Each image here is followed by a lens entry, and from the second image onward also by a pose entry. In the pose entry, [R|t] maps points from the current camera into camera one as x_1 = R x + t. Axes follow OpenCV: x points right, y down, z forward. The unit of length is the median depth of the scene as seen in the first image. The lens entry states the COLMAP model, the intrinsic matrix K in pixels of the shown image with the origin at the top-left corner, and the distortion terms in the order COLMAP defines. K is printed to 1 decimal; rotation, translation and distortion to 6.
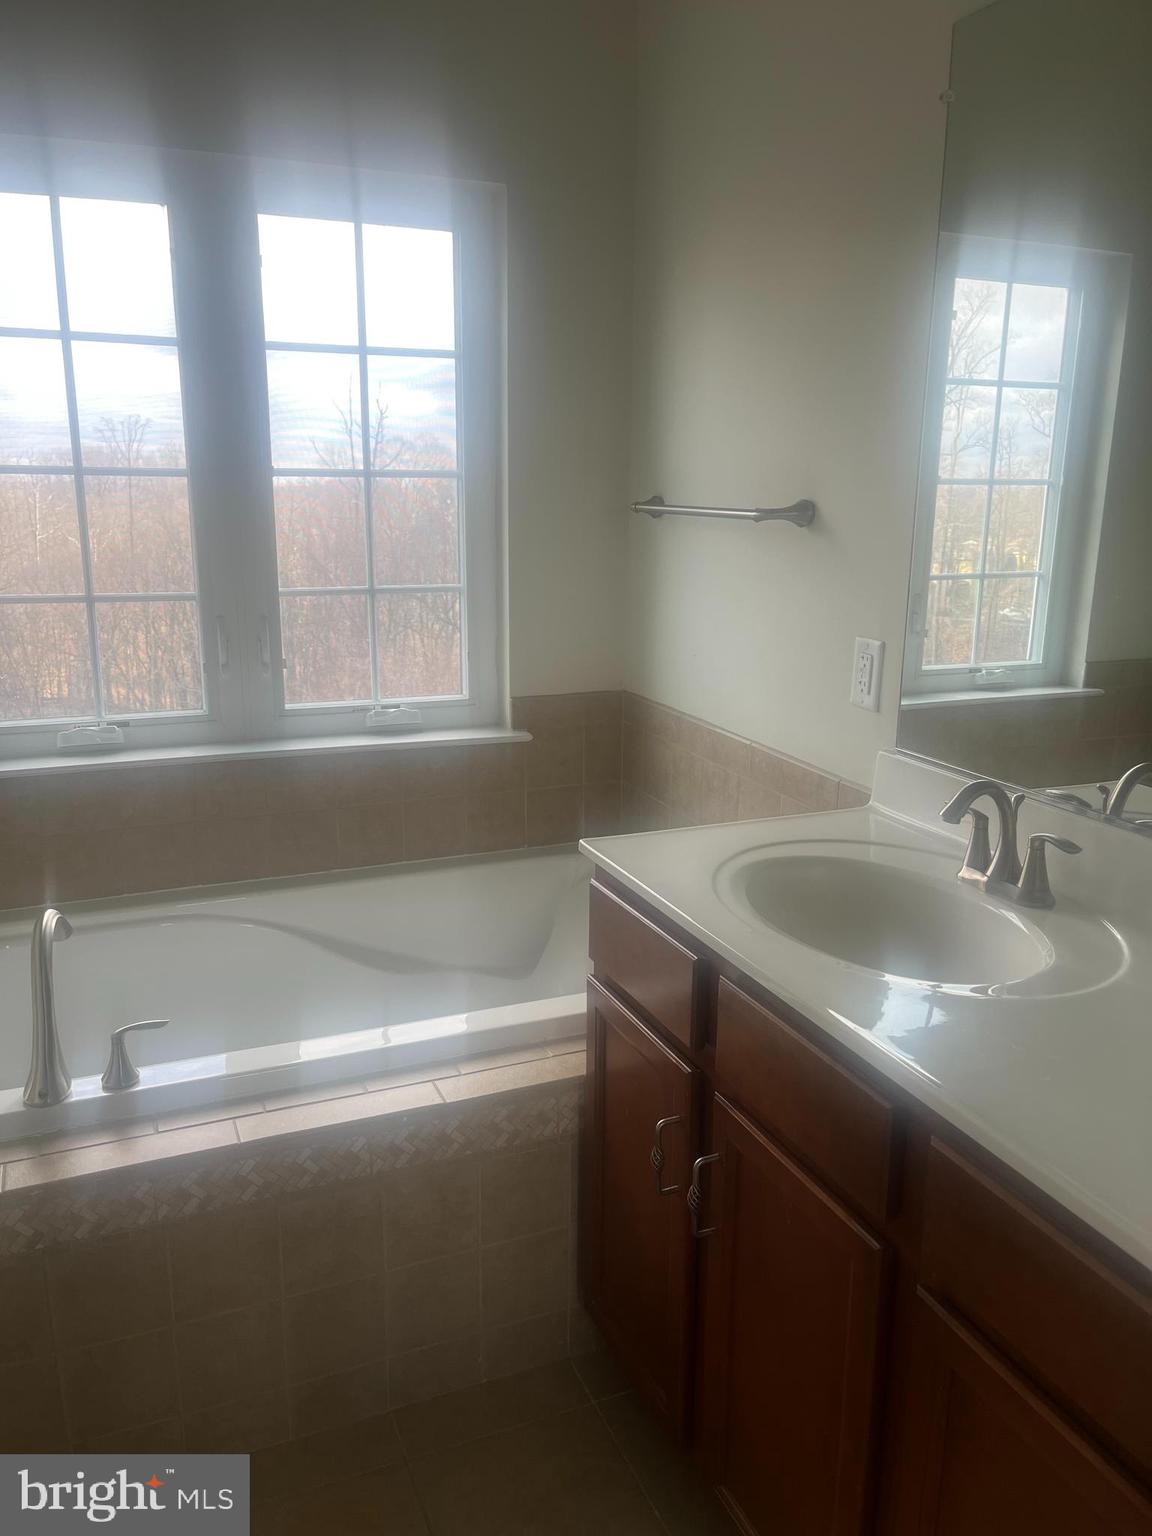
lens RADIAL K [[1166.4, 0, 566.9], [0, 1166.4, 783.8], [0, 0, 1]] dist [0.060800, -0.072802]
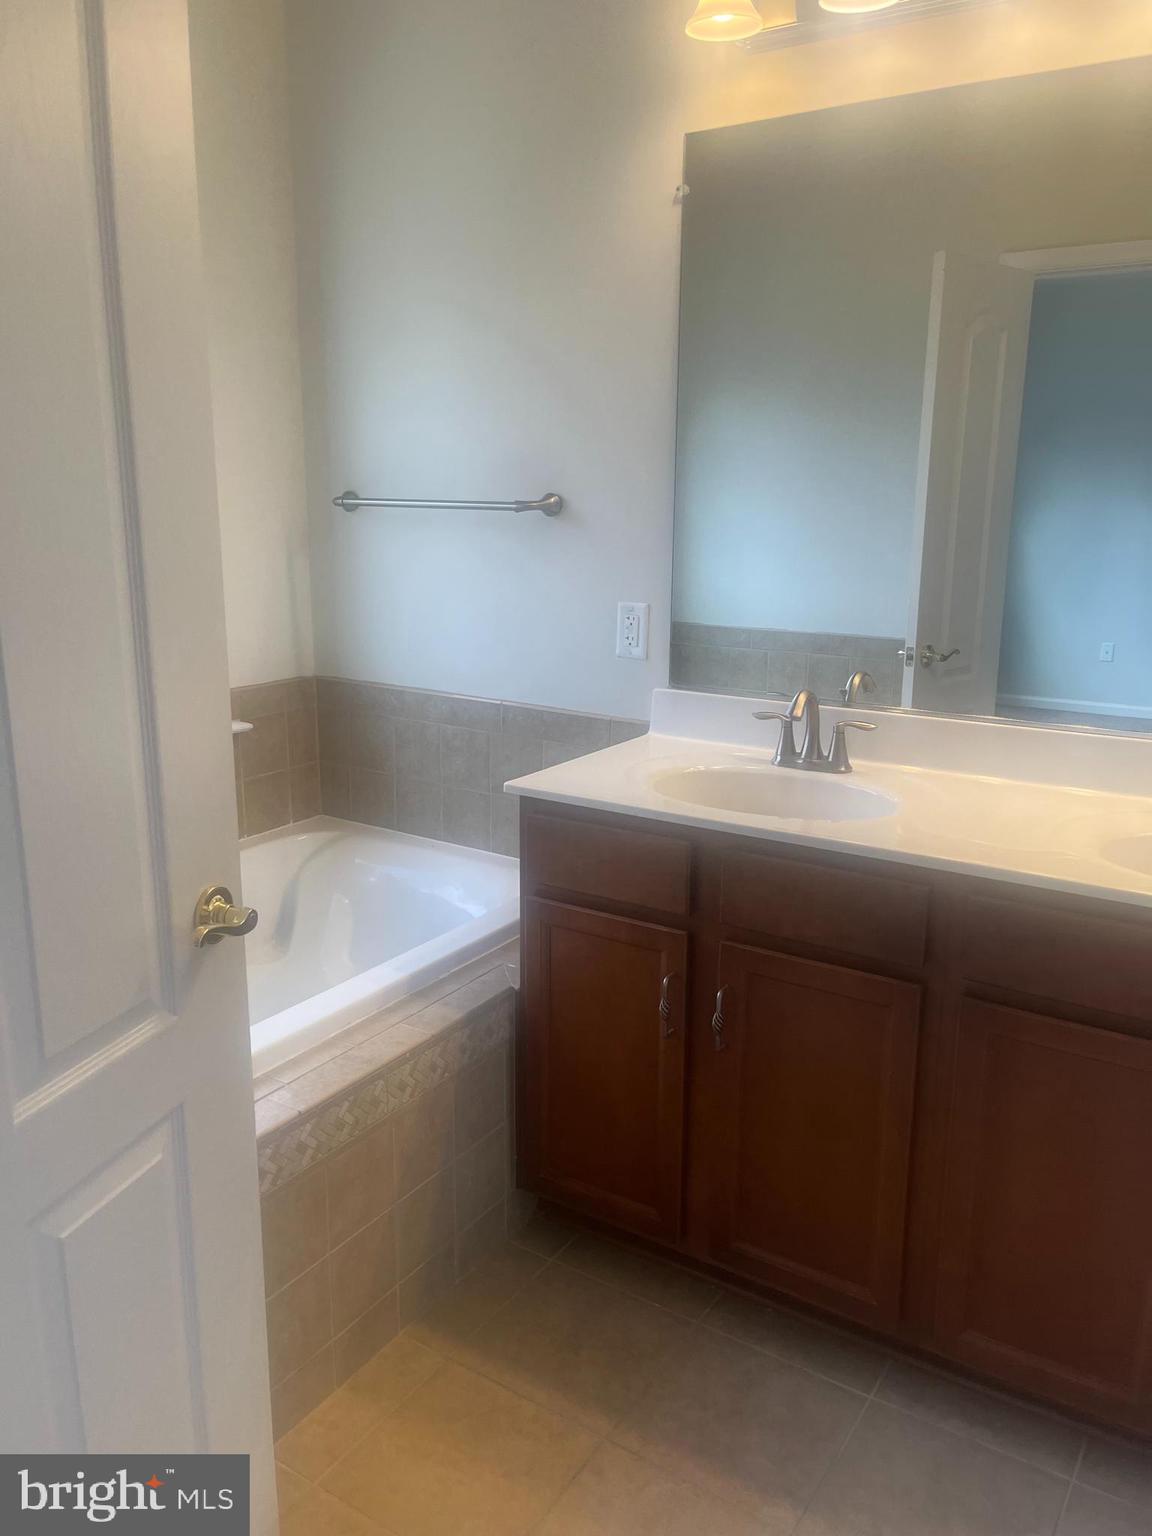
lens RADIAL K [[1166.4, 0, 567.7], [0, 1166.4, 782.7], [0, 0, 1]] dist [0.060800, -0.072802]
pose [[0.822237, -0.138887, 0.551939, -0.533068], [0.139298, 0.989383, 0.041446, 0.006992], [-0.551835, 0.042806, 0.832854, -0.007978]]
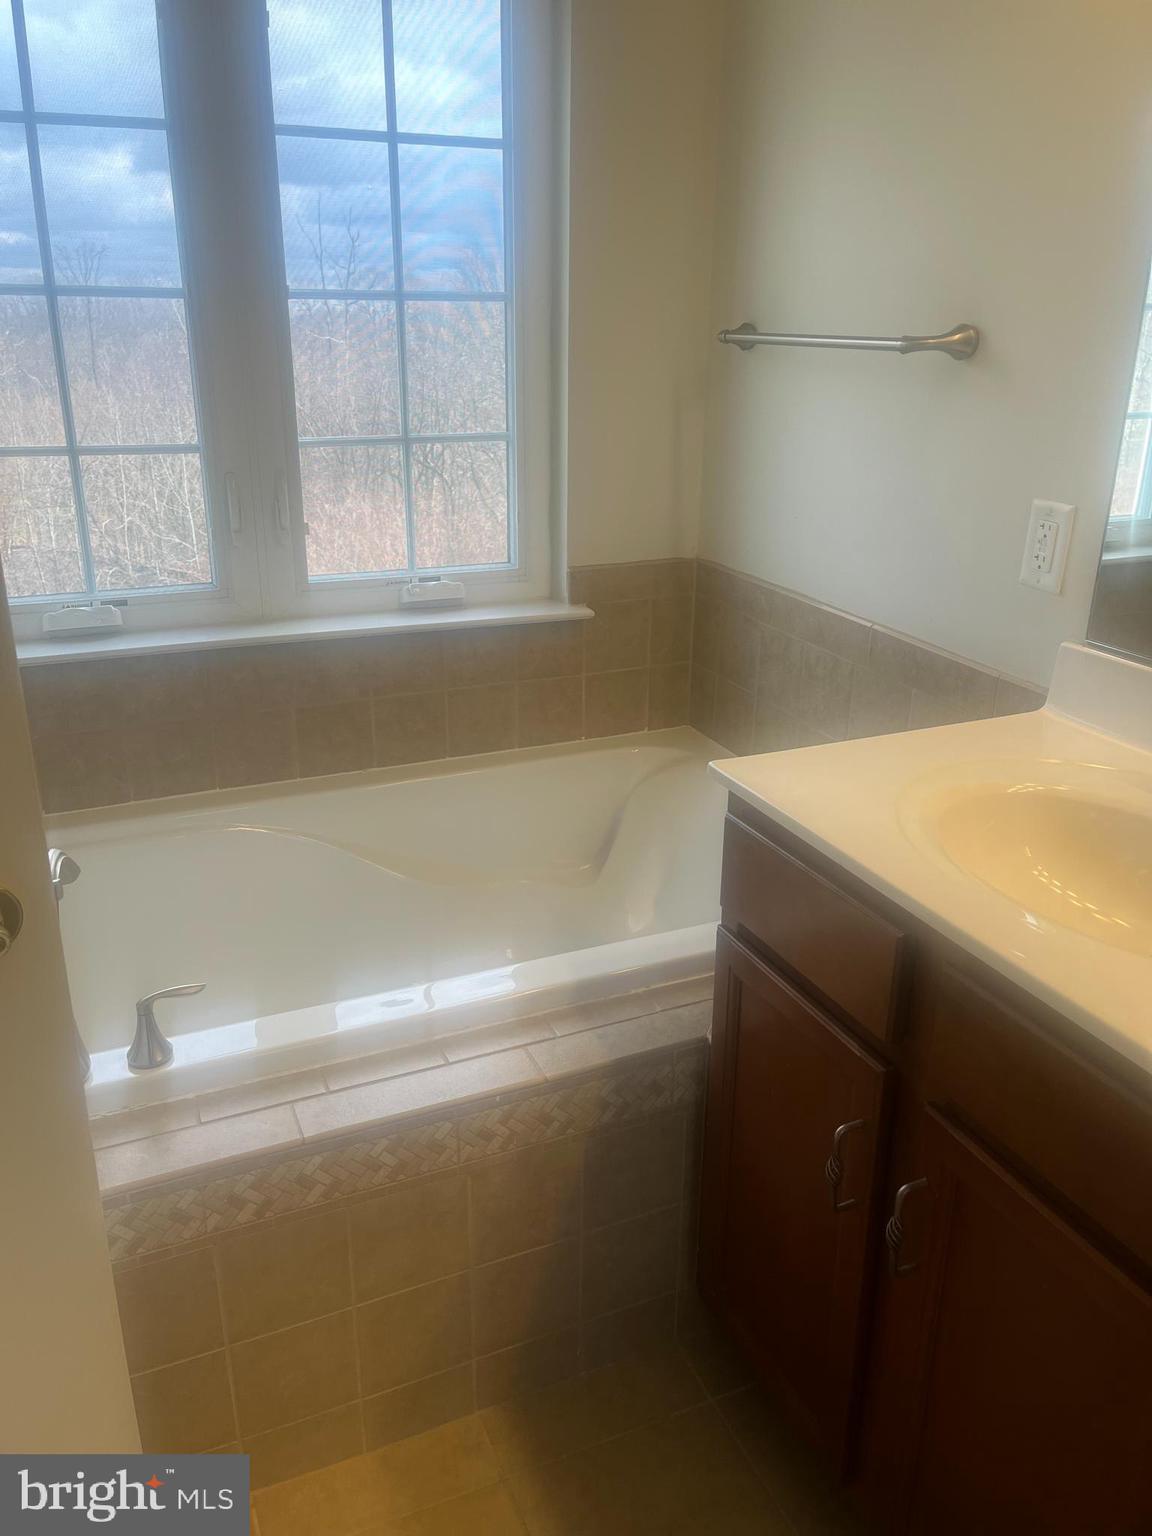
lens RADIAL K [[1166.4, 0, 565.9], [0, 1166.4, 755.8], [0, 0, 1]] dist [0.060800, -0.072802]
pose [[0.999847, -0.006253, 0.016355, -0.092777], [0.004476, 0.994297, 0.106551, -0.038889], [-0.016928, -0.106461, 0.994173, 0.184457]]
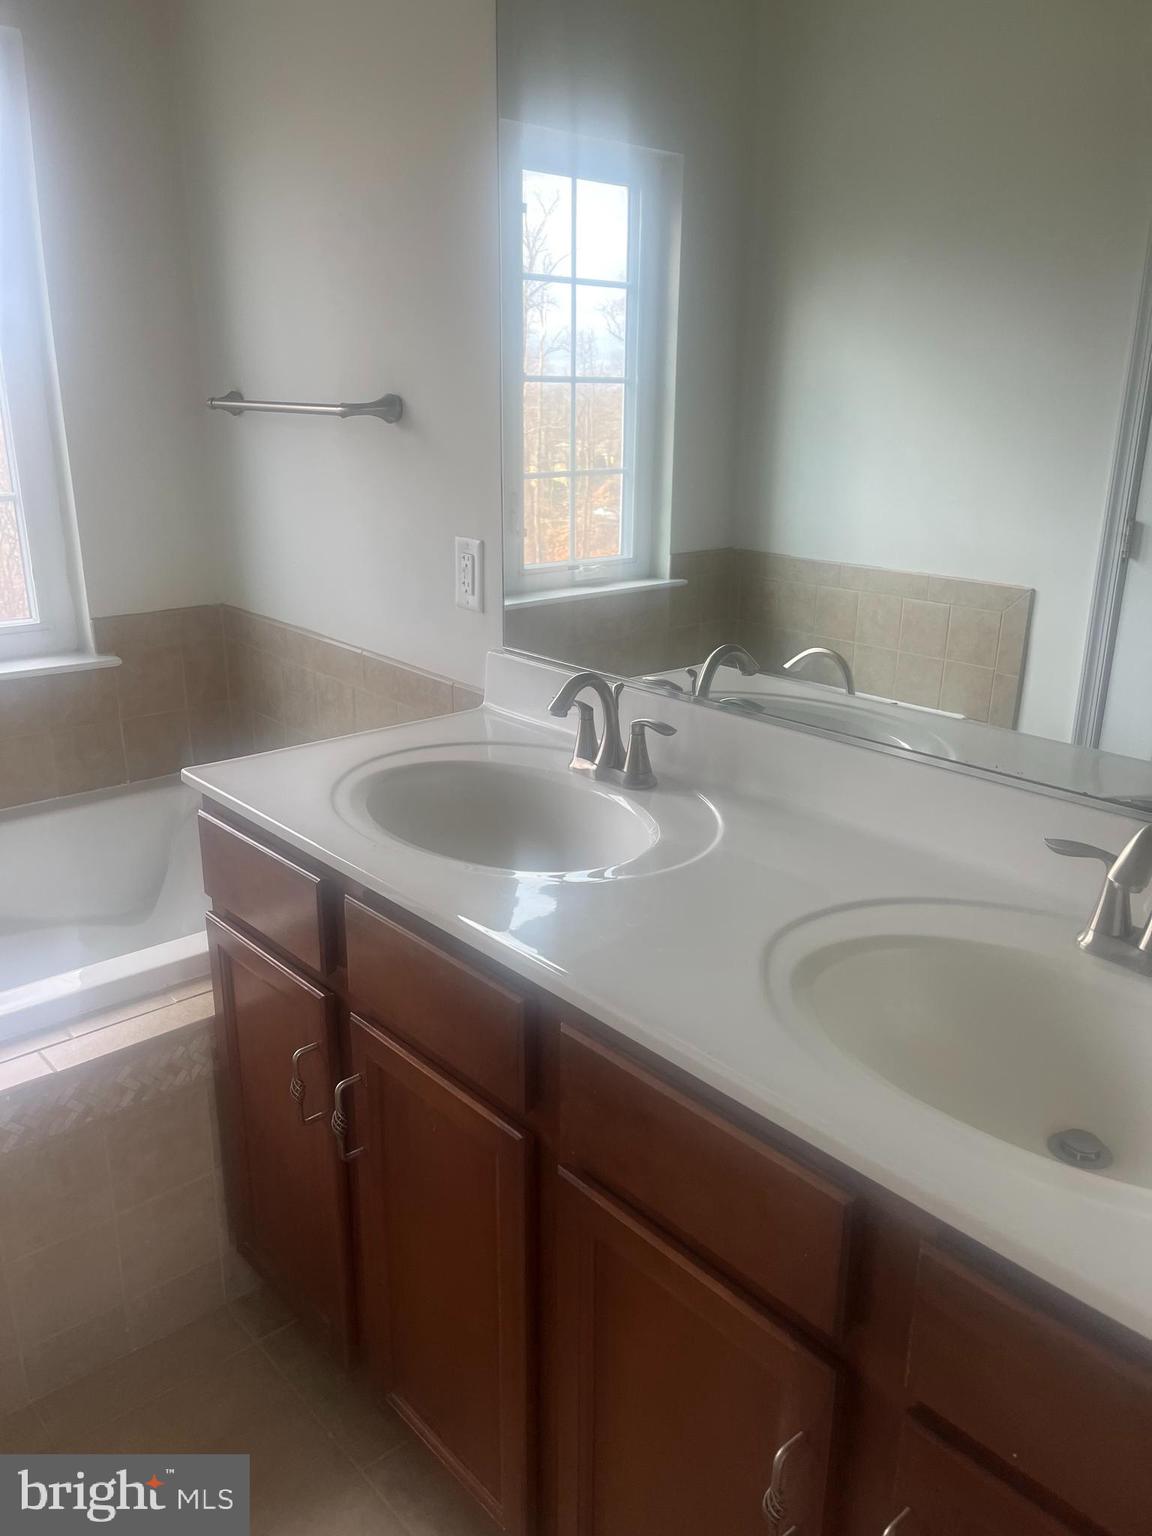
lens RADIAL K [[1166.4, 0, 567.7], [0, 1166.4, 777.0], [0, 0, 1]] dist [0.060800, -0.072802]
pose [[0.946667, -0.101568, 0.305787, 0.014419], [0.079660, 0.993333, 0.083324, 0.001350], [-0.312212, -0.054522, 0.948447, 0.023964]]
